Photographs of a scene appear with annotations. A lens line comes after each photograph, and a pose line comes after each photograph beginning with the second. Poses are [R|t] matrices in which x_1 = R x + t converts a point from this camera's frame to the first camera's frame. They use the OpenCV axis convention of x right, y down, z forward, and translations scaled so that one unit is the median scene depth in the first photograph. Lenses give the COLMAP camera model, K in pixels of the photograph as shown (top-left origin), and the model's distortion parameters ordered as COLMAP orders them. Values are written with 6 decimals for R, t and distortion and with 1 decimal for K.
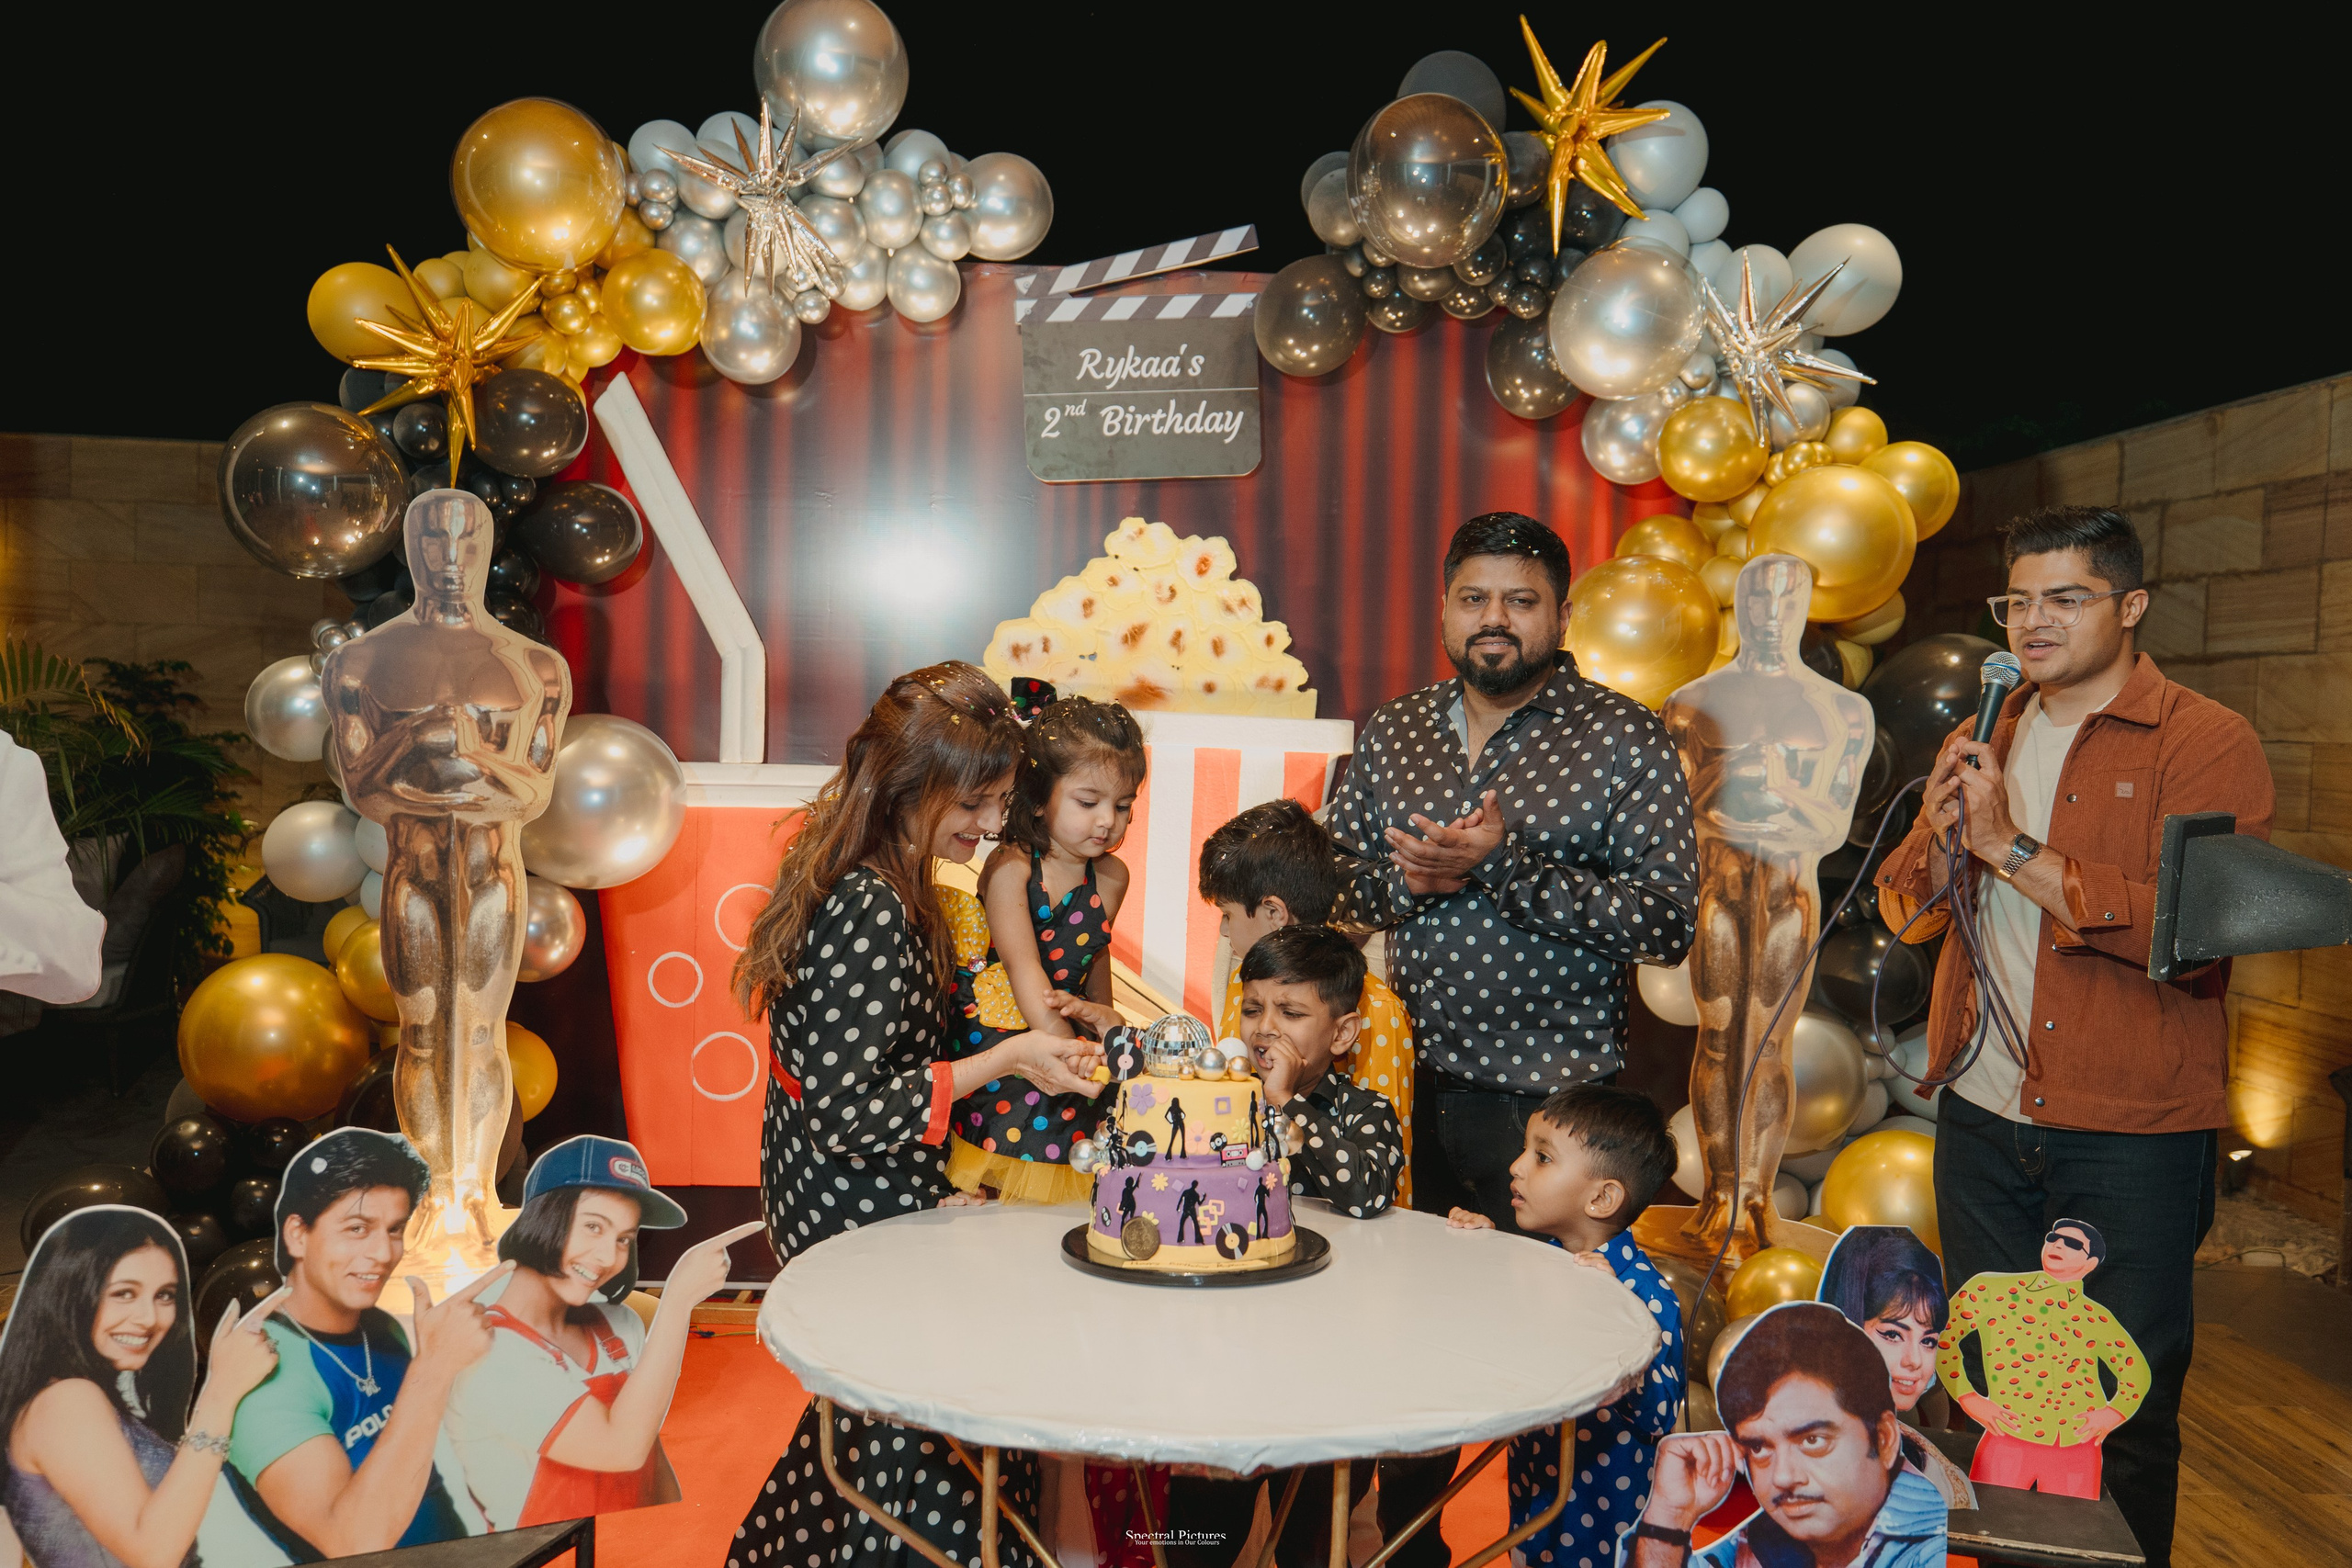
lens RADIAL K [[1861.7, 0, 1157.2], [0, 1861.7, 786.3], [0, 0, 1]] dist [0.017670, -0.011397]
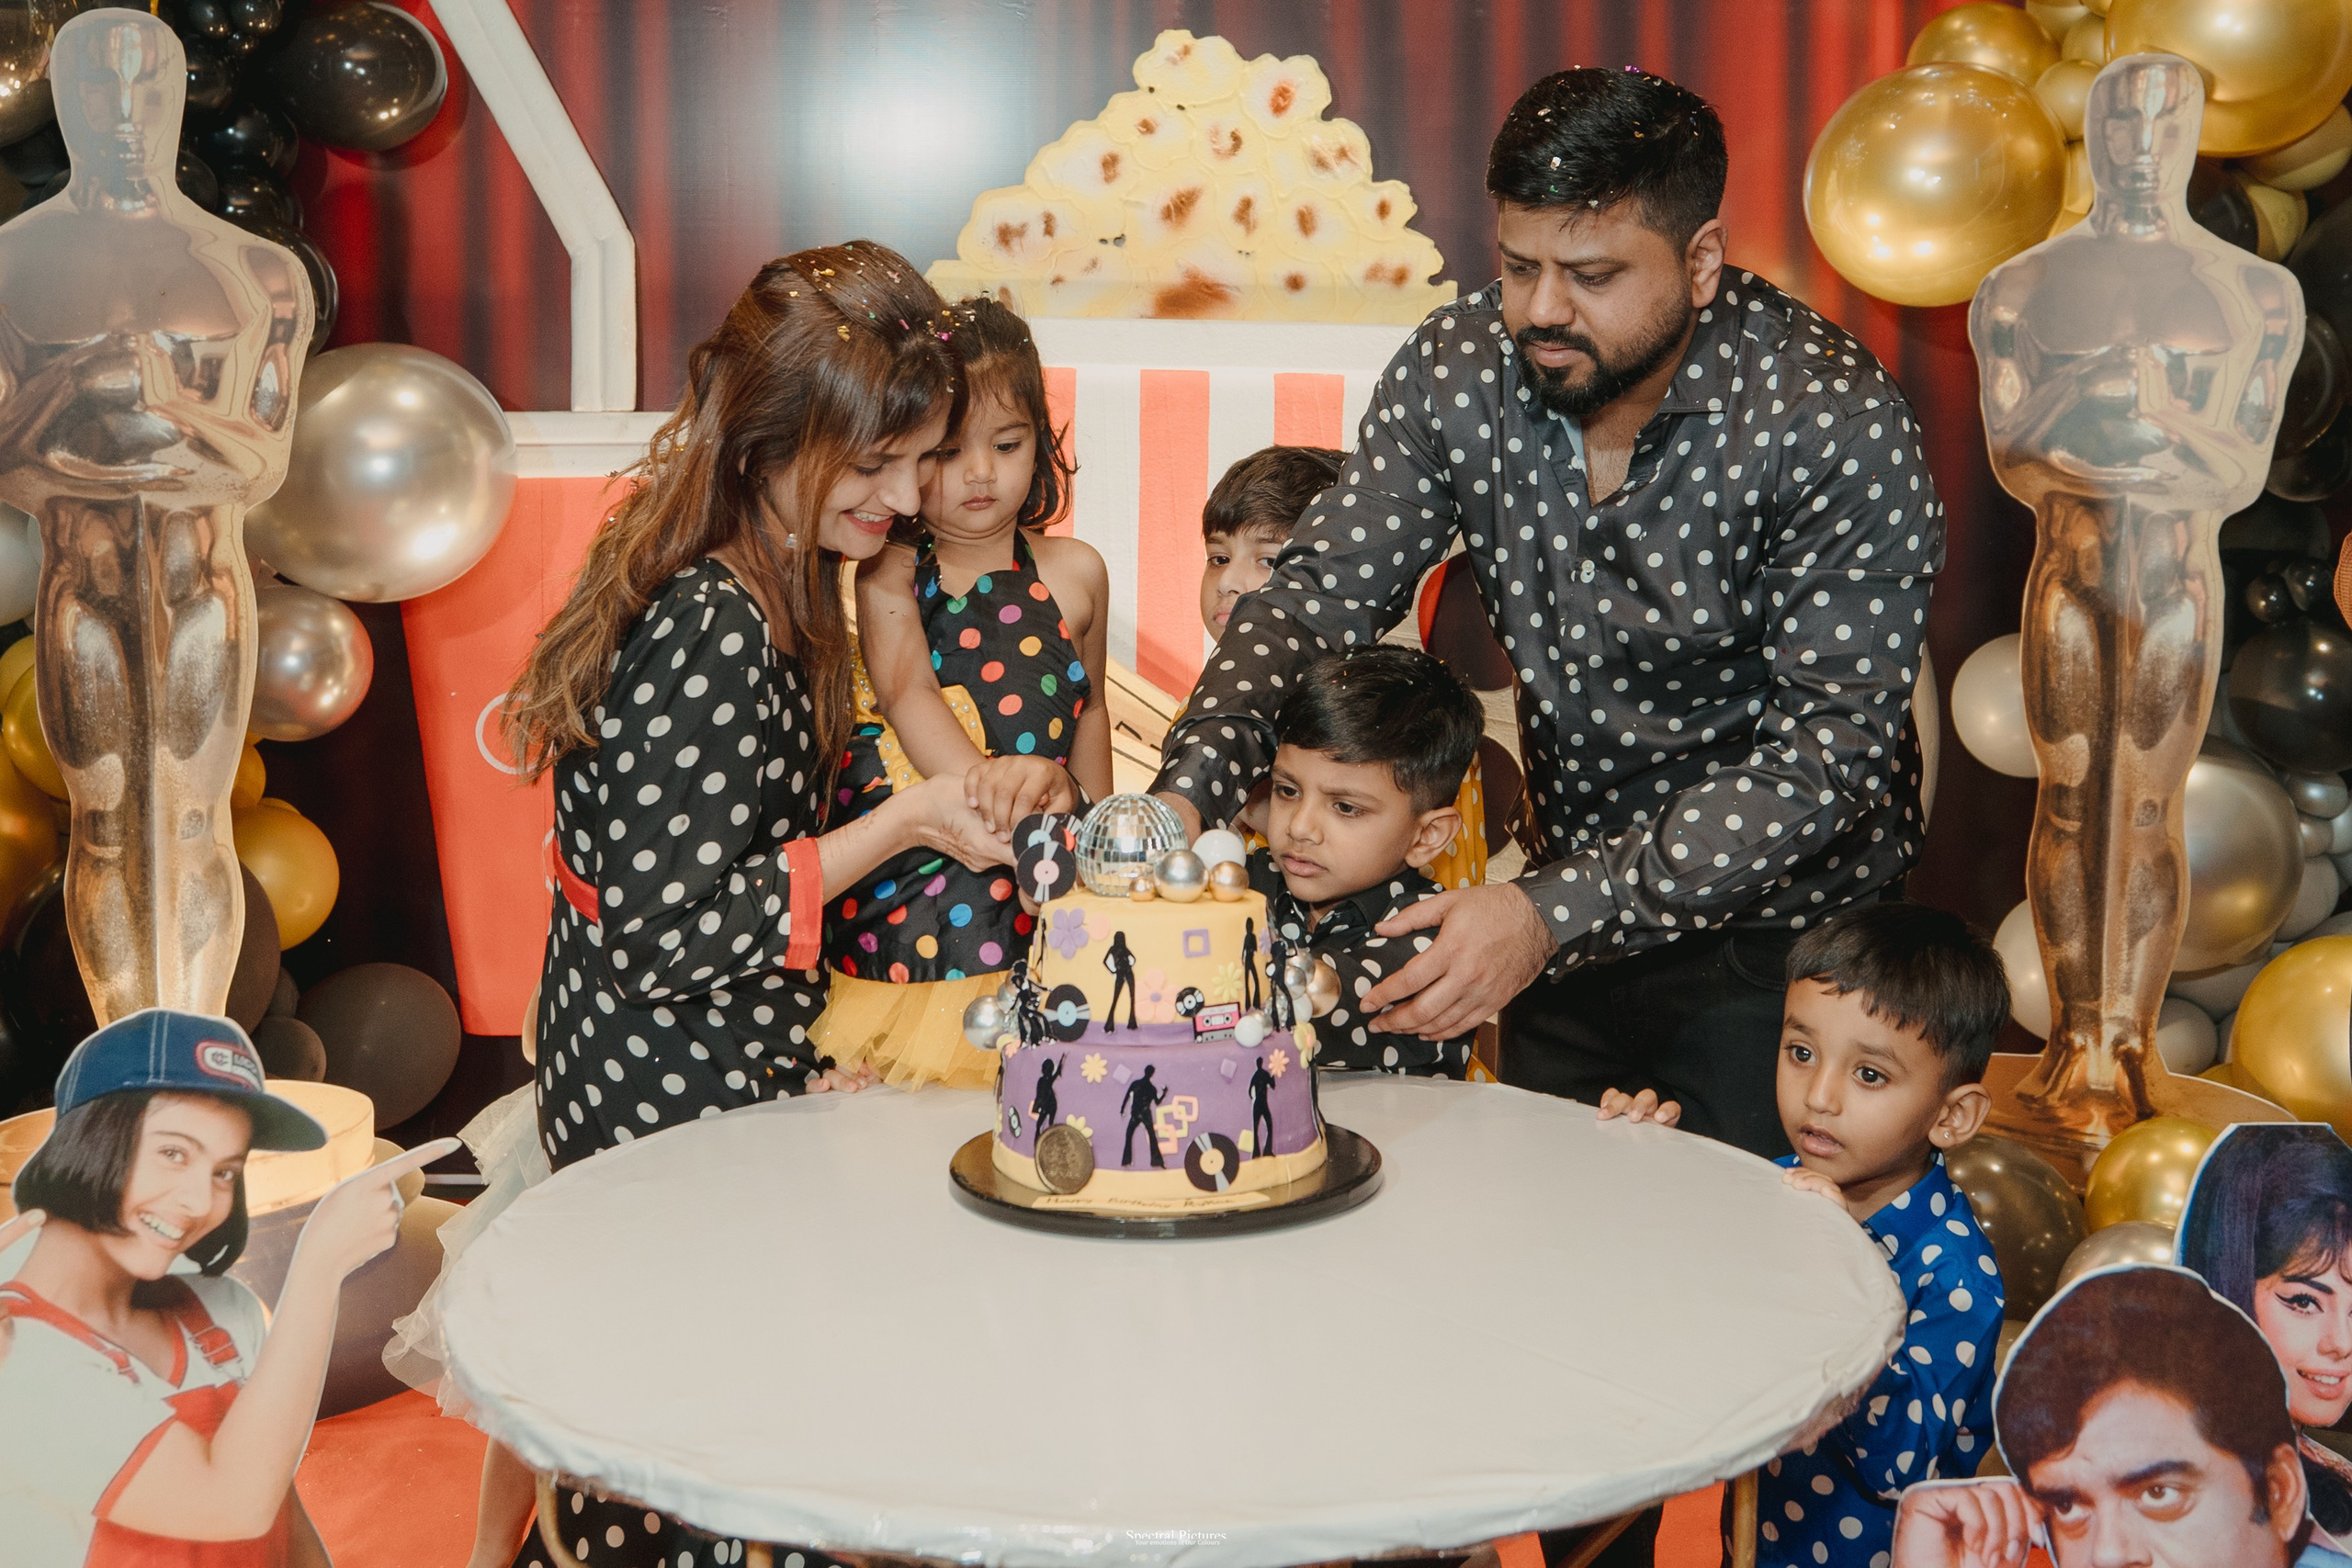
lens RADIAL K [[2608.1, 0, 1208.0], [0, 2608.1, 488.8], [0, 0, 1]] dist [0.009394, 0.000000]
pose [[0.998696, -0.021027, -0.046519, 0.041416], [0.021953, 0.999569, 0.019487, 0.002093], [0.046089, -0.020483, 0.998727, 0.069364]]
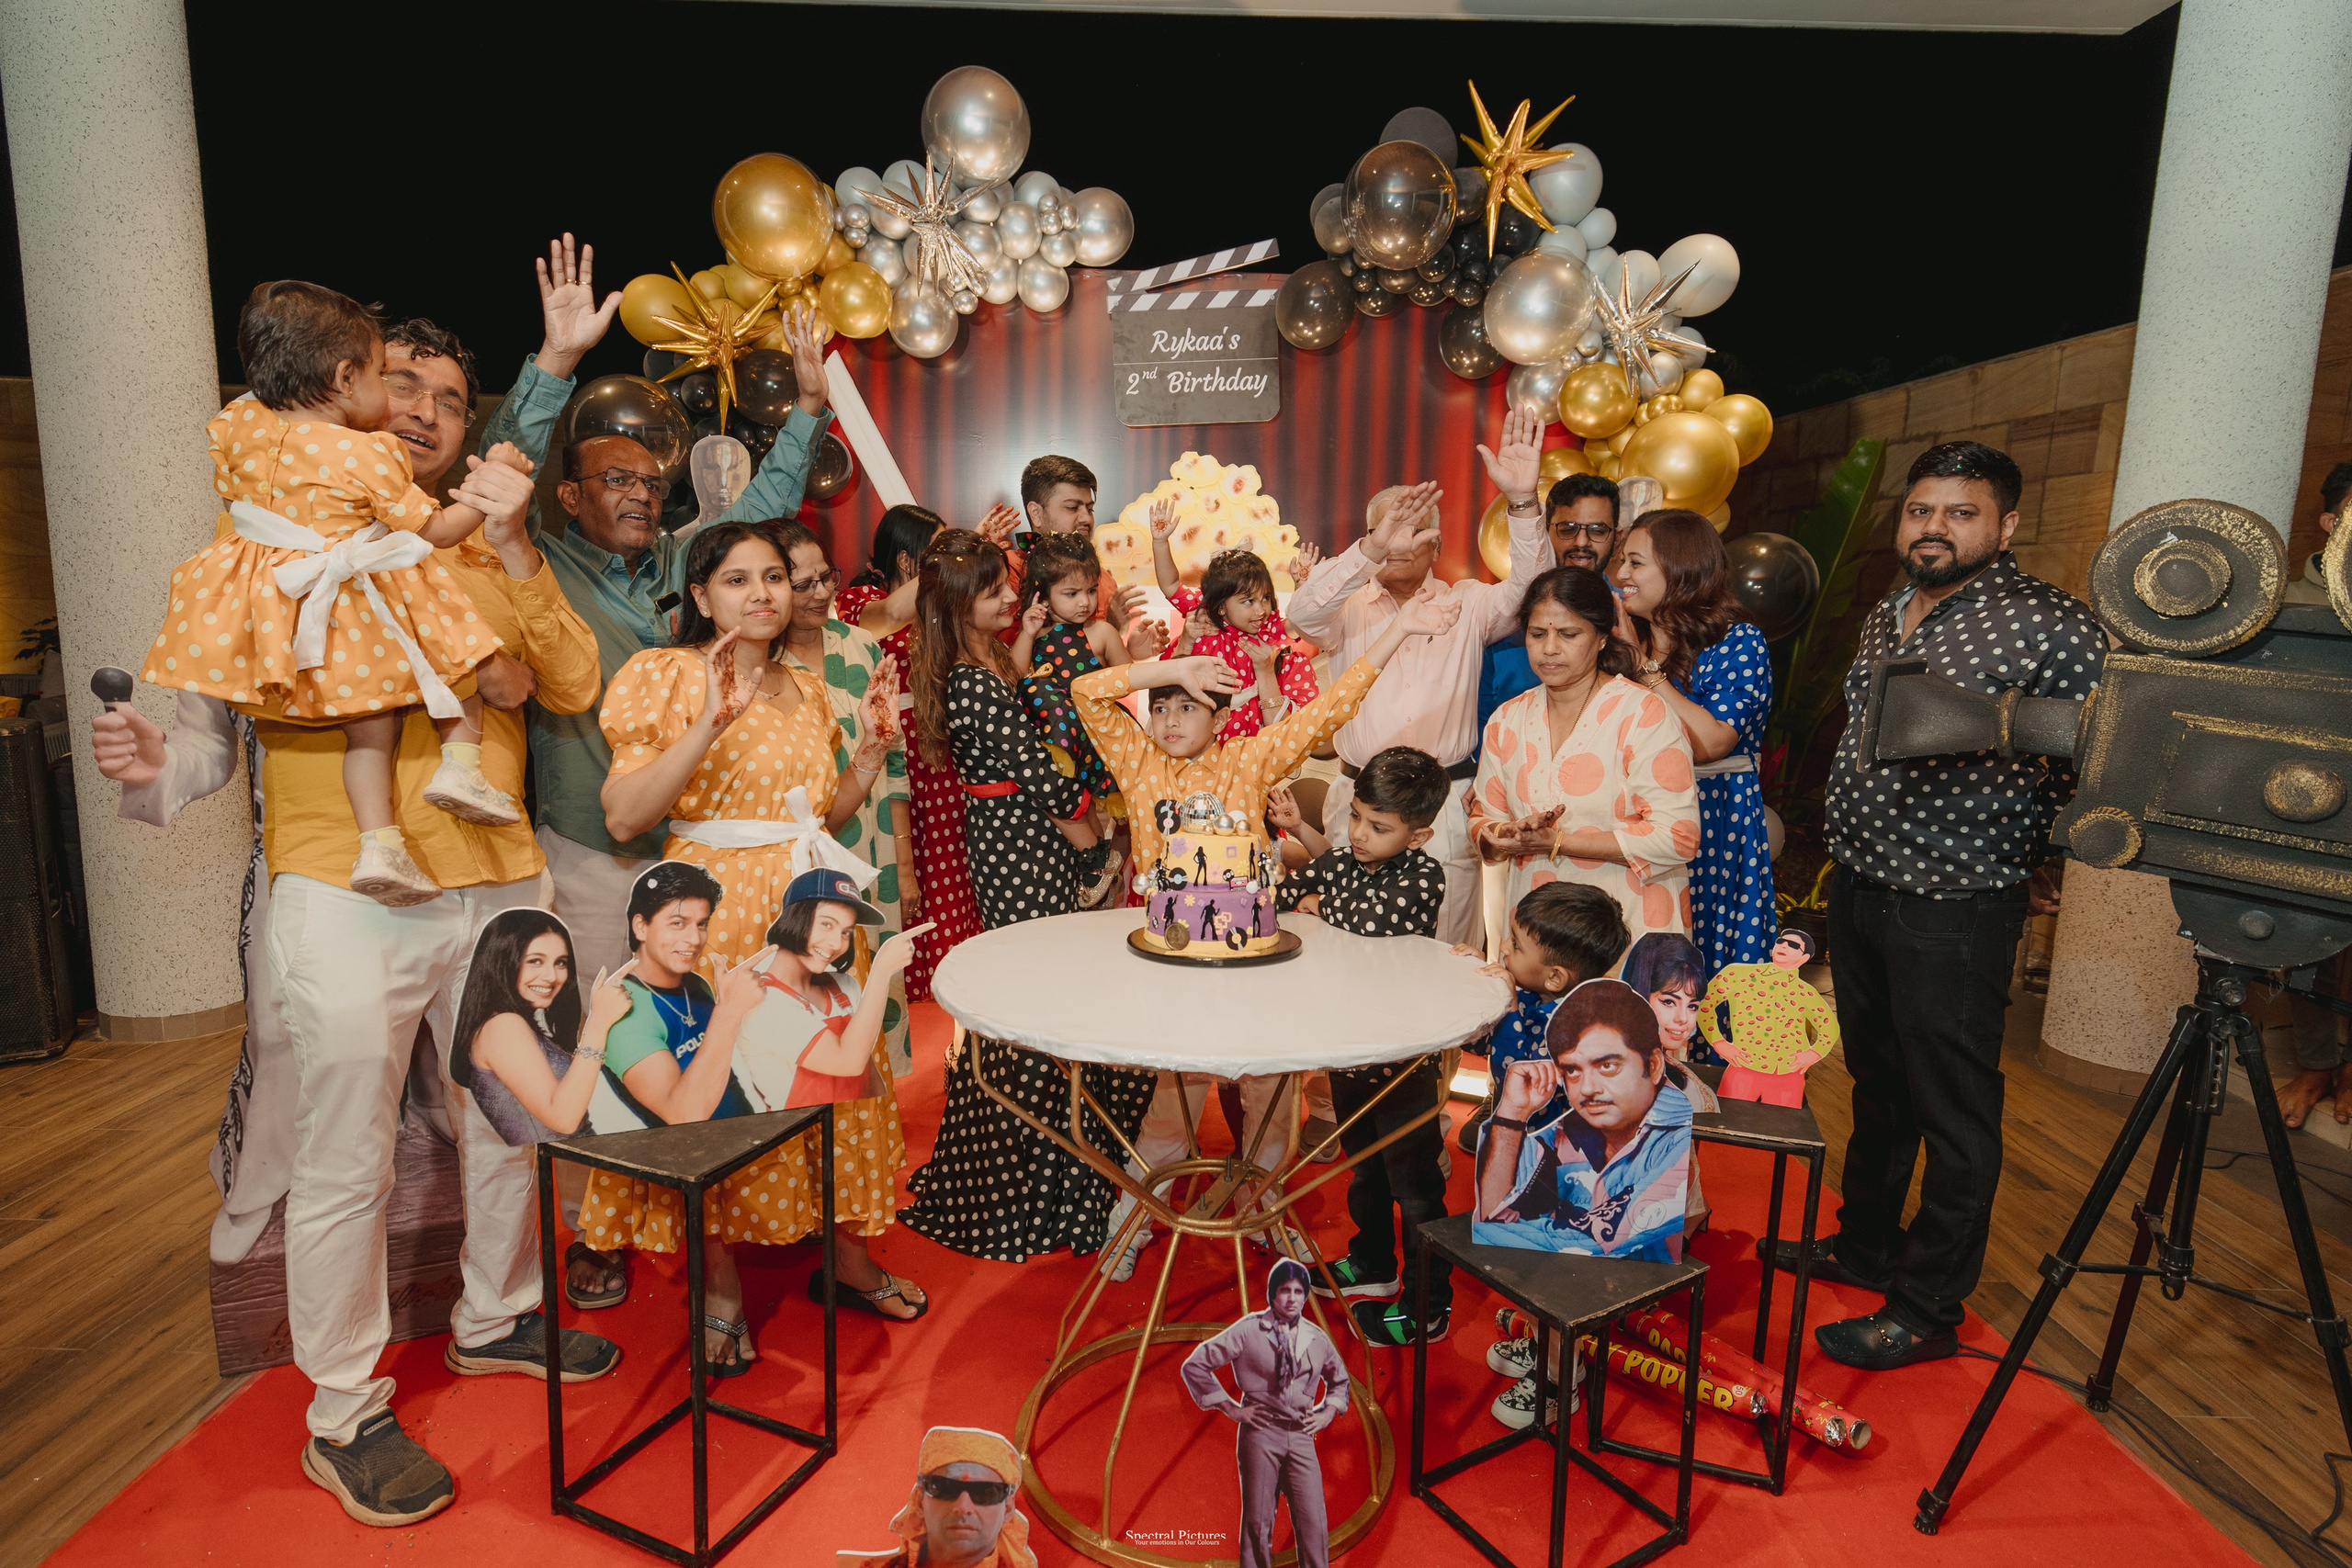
lens RADIAL K [[1301.9, 0, 1171.9], [0, 1301.9, 781.7], [0, 0, 1]] dist [0.009296, -0.003434]
pose [[0.999263, 0.004601, -0.038115, 0.013373], [-0.000383, 0.993936, 0.109960, -0.001607], [0.038390, -0.109865, 0.993205, -0.028450]]
